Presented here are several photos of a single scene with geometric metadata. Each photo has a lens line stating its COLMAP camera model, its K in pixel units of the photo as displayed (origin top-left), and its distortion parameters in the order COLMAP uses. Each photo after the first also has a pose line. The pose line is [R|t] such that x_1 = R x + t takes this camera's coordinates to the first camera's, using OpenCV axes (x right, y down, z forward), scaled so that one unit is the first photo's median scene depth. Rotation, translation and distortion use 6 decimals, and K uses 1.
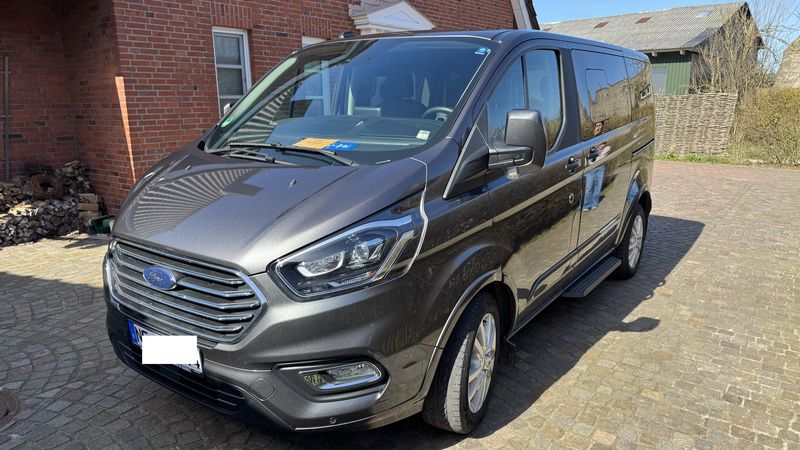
lens RADIAL K [[564.0, 0, 400.0], [0, 564.0, 225.0], [0, 0, 1]] dist [0.077979, -0.095811]
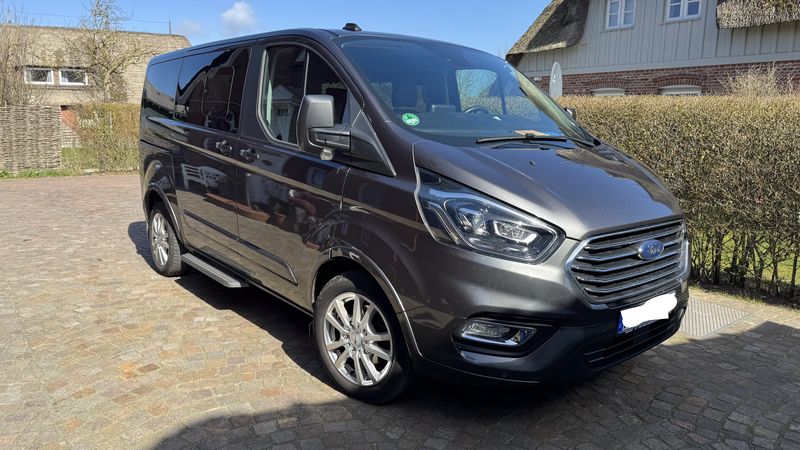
lens RADIAL K [[564.0, 0, 400.0], [0, 564.0, 225.0], [0, 0, 1]] dist [0.077979, -0.095811]
pose [[0.266144, -0.172124, 0.948441, -1.056872], [0.199380, 0.972480, 0.120538, -0.119726], [-0.943088, 0.157020, 0.293138, 0.724765]]
